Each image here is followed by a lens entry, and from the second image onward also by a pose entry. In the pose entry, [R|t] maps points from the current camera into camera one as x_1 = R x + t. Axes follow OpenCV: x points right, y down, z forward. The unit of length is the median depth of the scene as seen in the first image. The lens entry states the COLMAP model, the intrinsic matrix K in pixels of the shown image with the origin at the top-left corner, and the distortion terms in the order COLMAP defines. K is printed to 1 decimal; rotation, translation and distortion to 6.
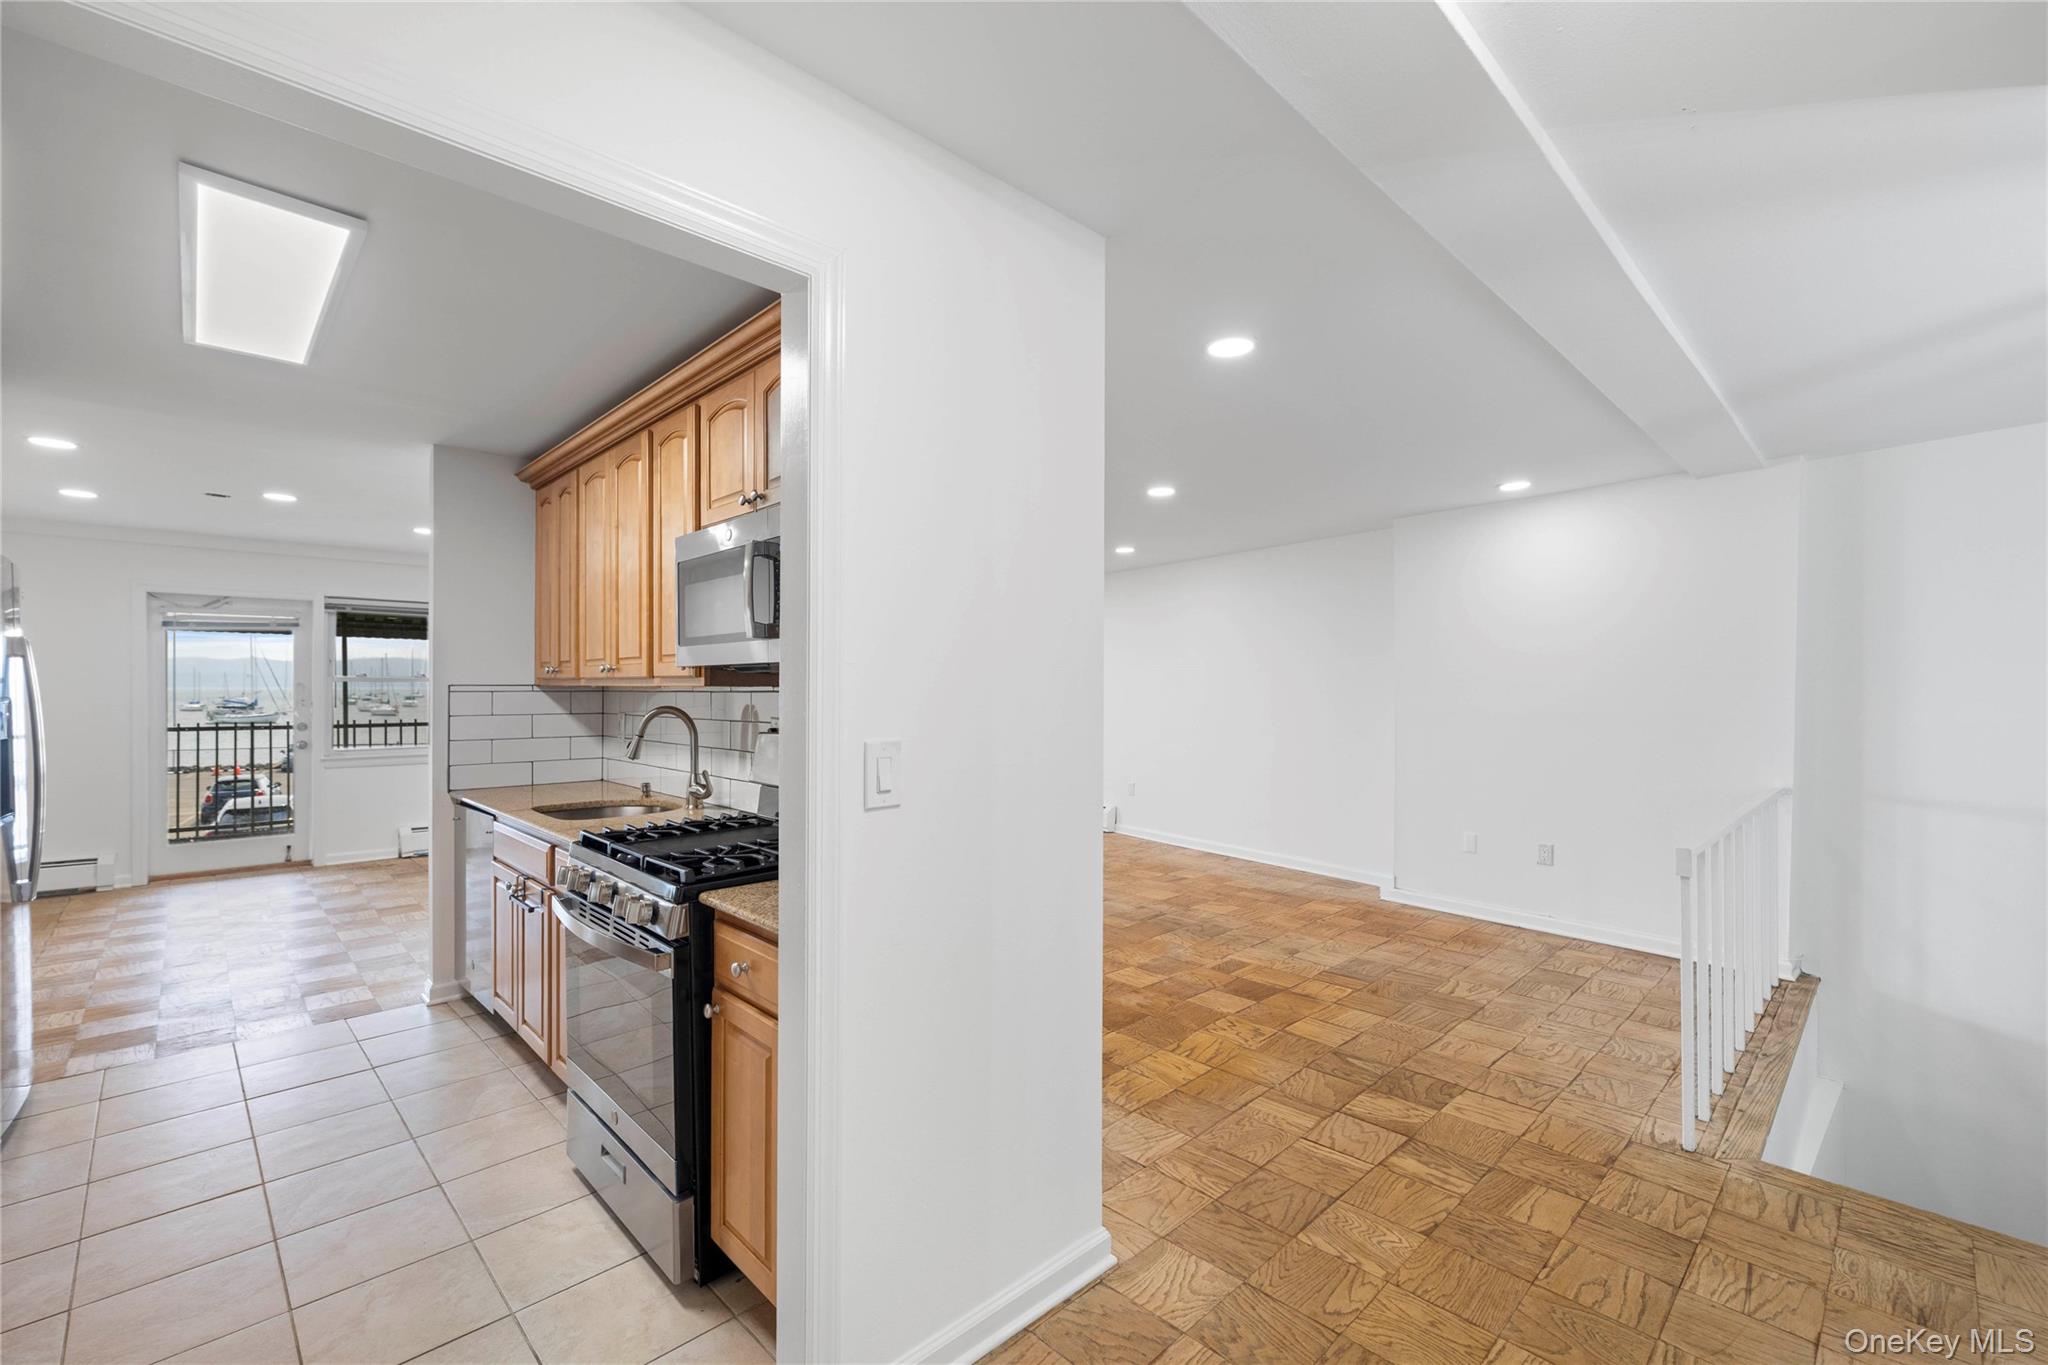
lens RADIAL K [[879.8, 0, 1013.3], [0, 879.8, 688.3], [0, 0, 1]] dist [0.004061, 0.000250]
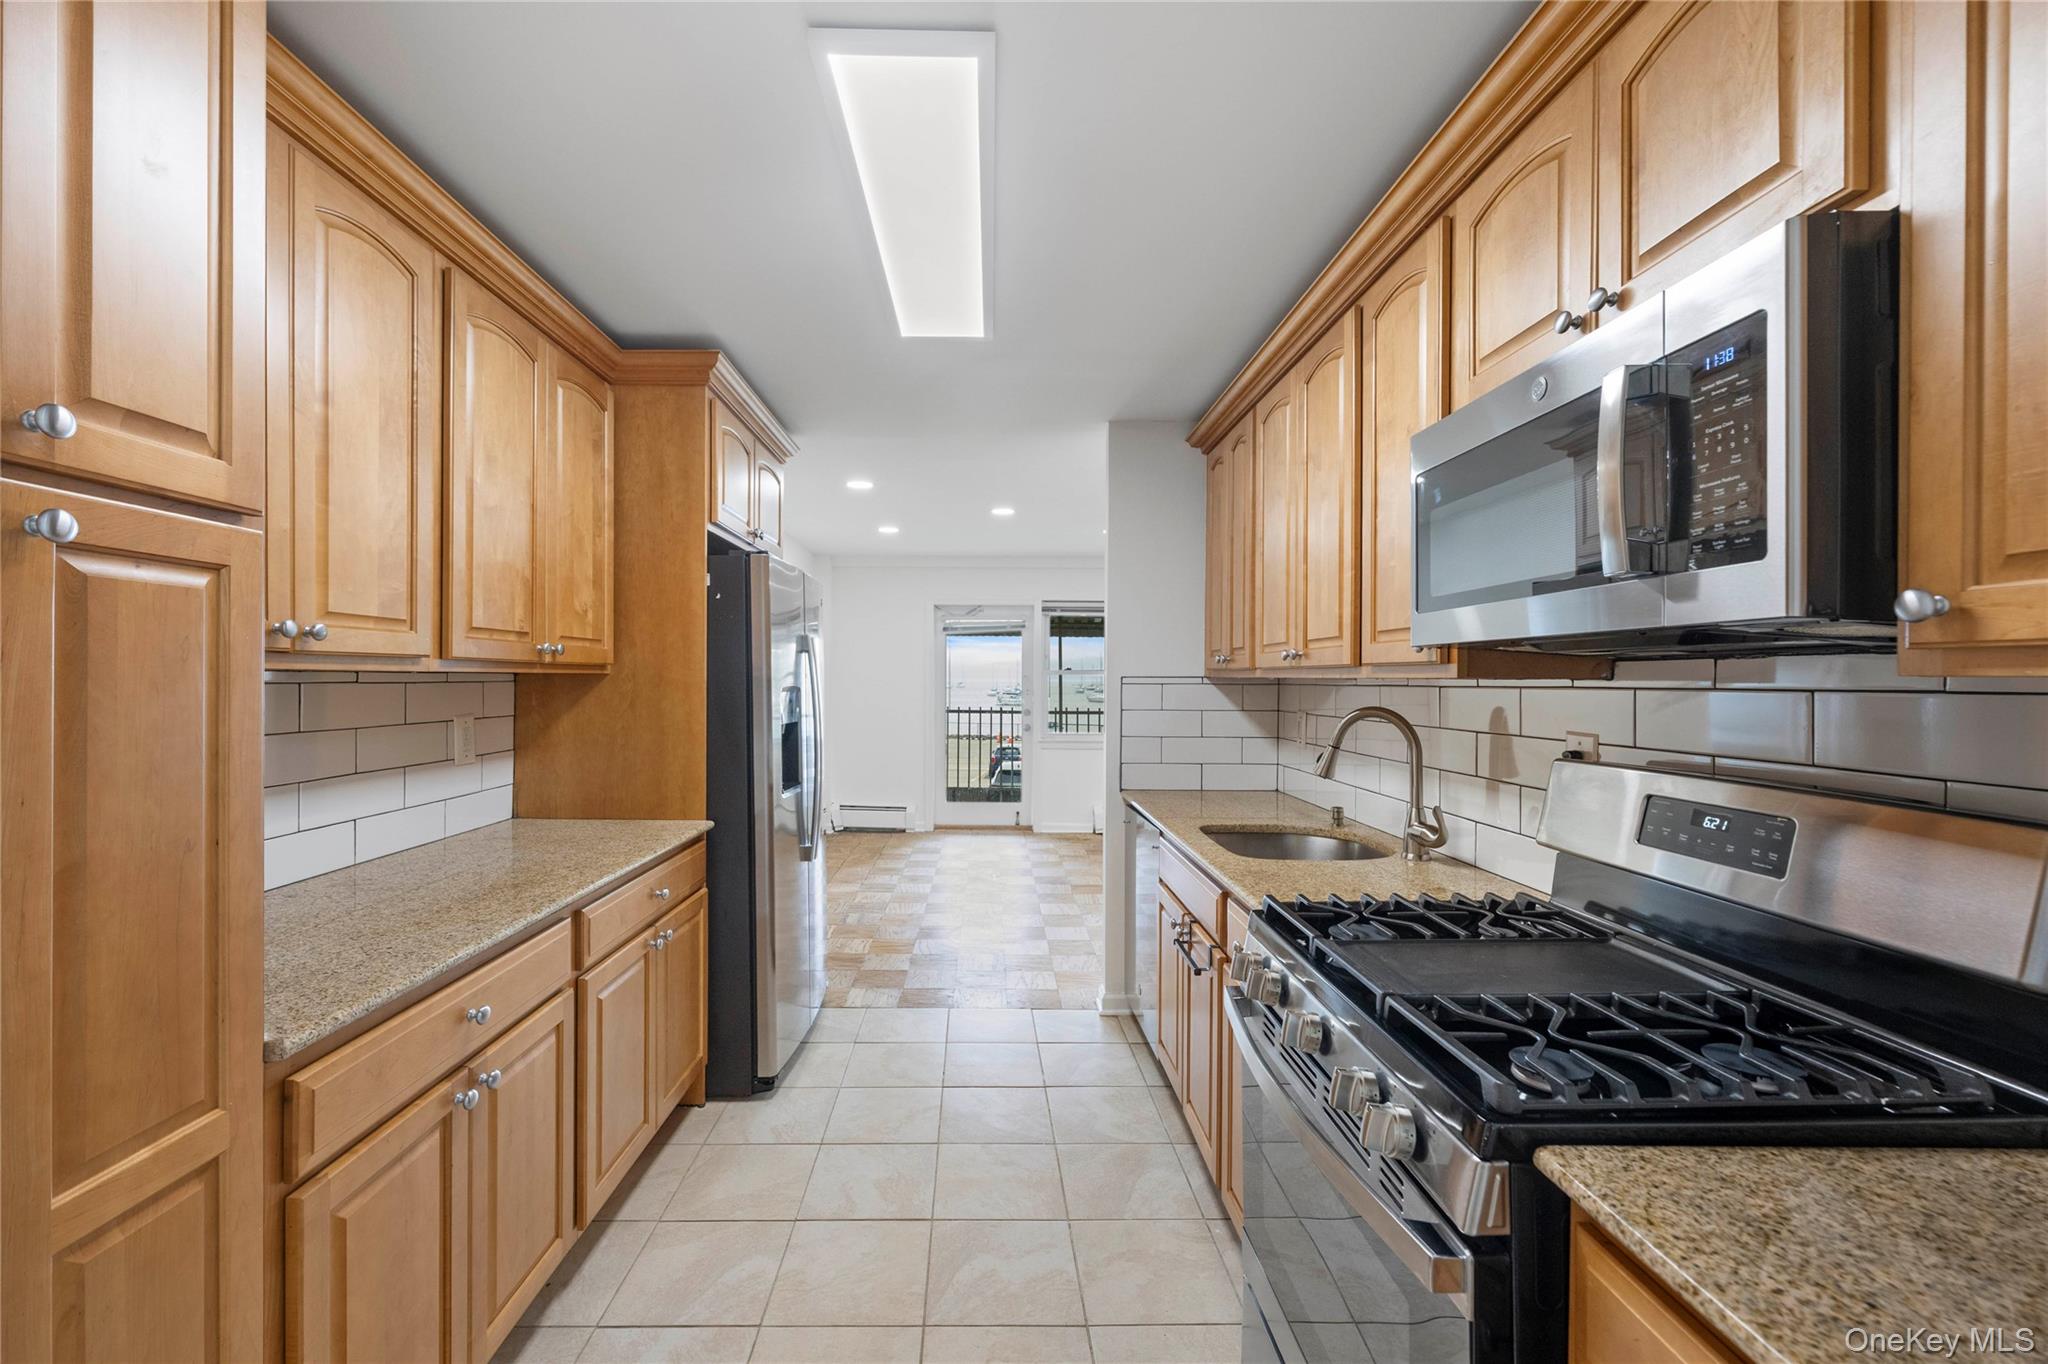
lens RADIAL K [[817.3, 0, 985.0], [0, 817.3, 686.3], [0, 0, 1]] dist [-0.001147, -0.000050]
pose [[0.722953, 0.008149, -0.690850, -0.148068], [-0.004001, 0.999963, 0.007608, 0.000406], [0.690886, -0.002736, 0.722958, 0.277280]]
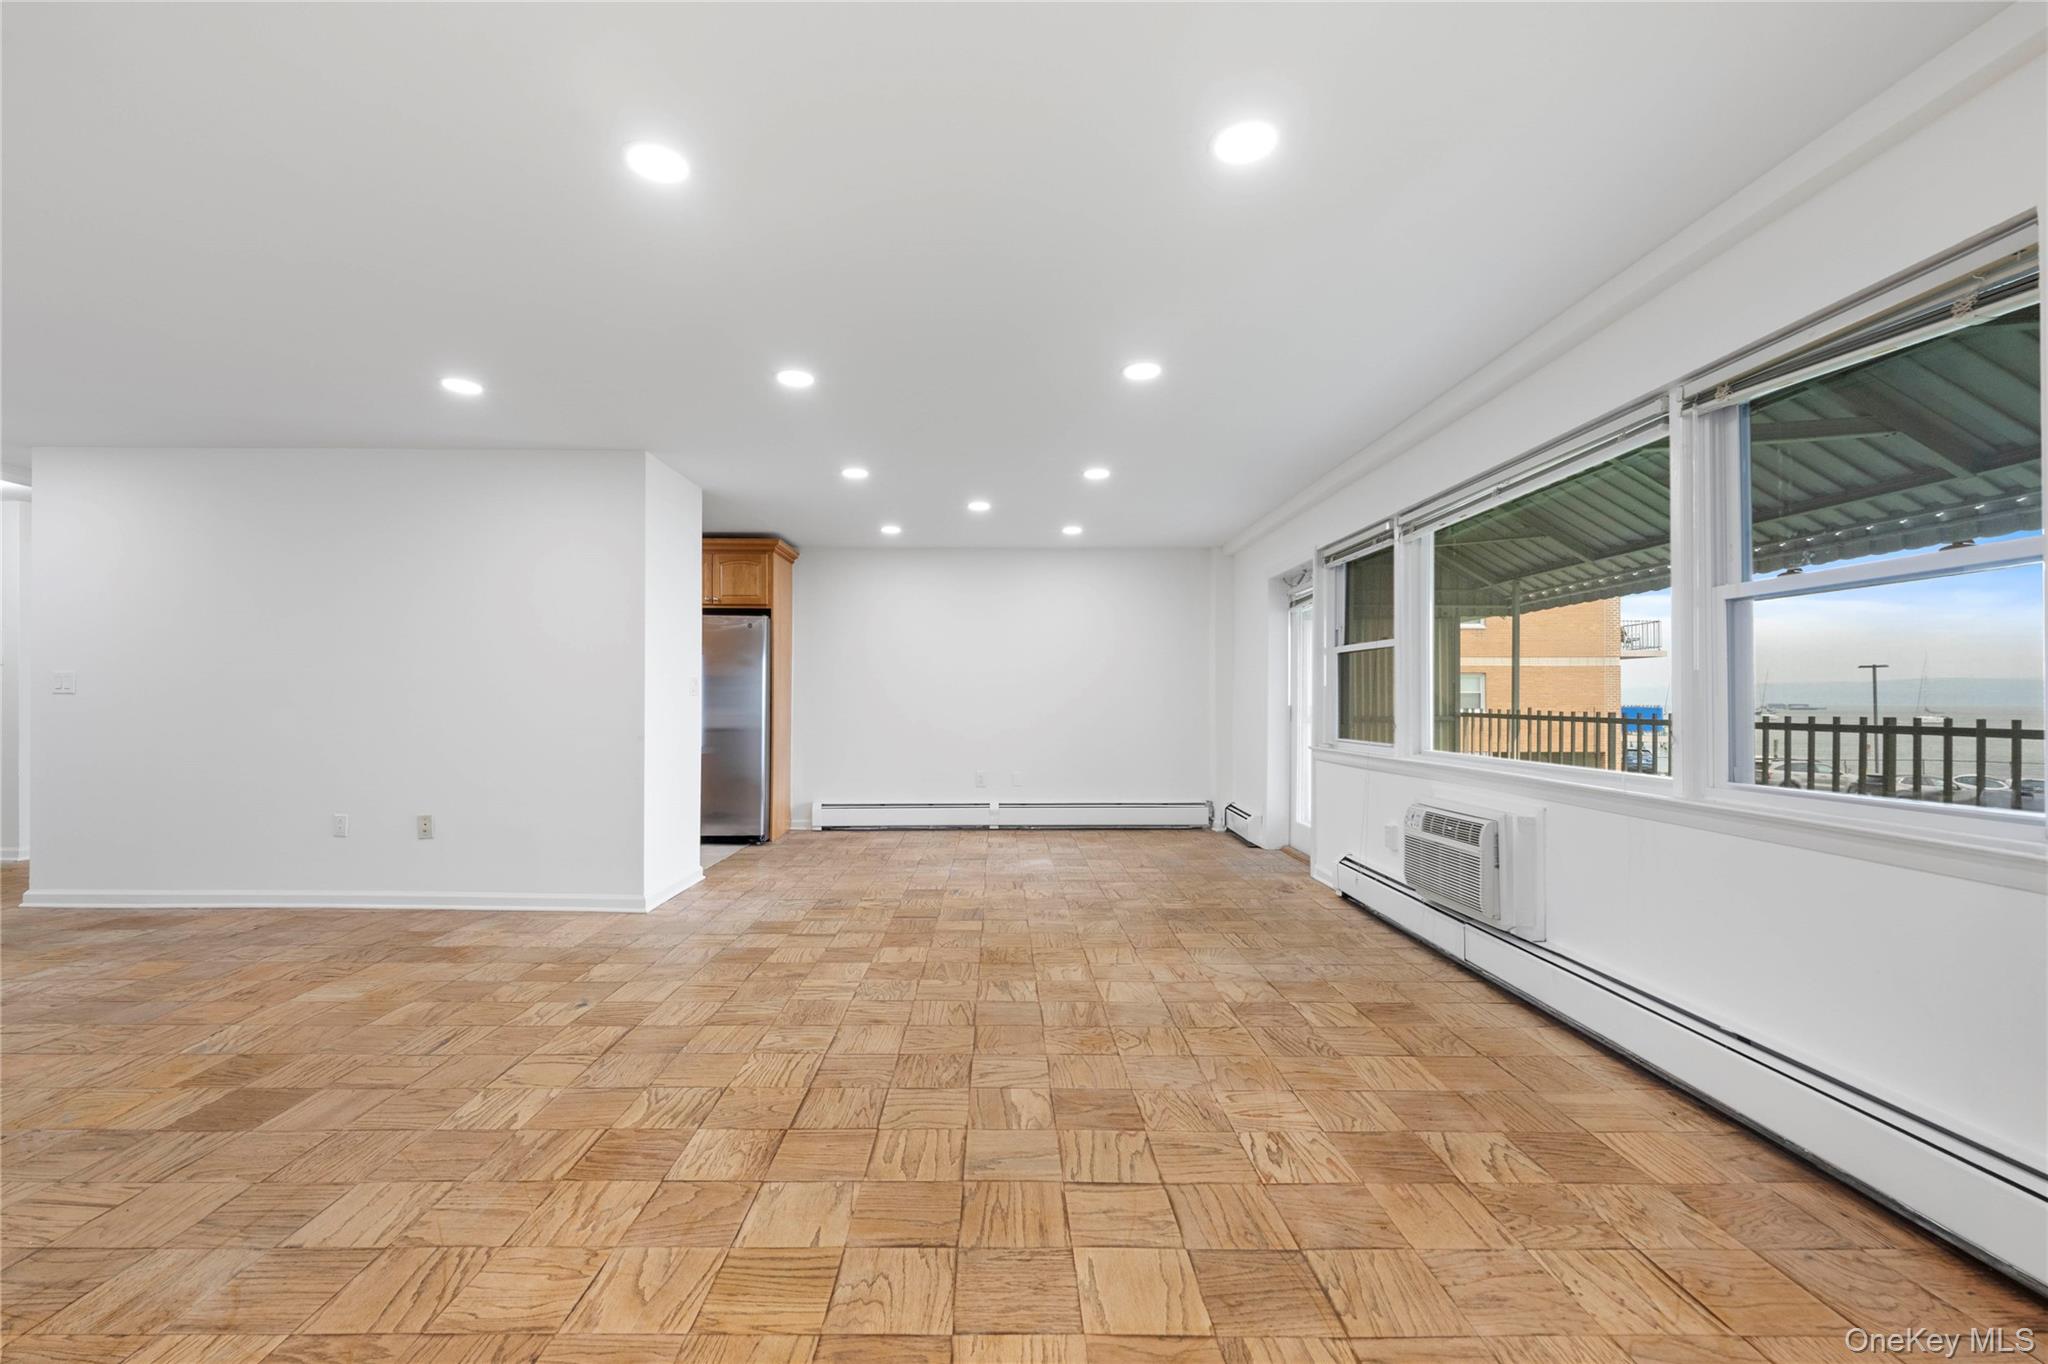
lens RADIAL K [[817.3, 0, 1002.8], [0, 817.3, 697.9], [0, 0, 1]] dist [-0.001147, -0.000050]
pose [[-0.683226, -0.004203, -0.730195, -0.021078], [-0.005015, 0.999987, -0.001064, 0.061899], [0.730189, 0.002935, -0.683238, 2.286476]]
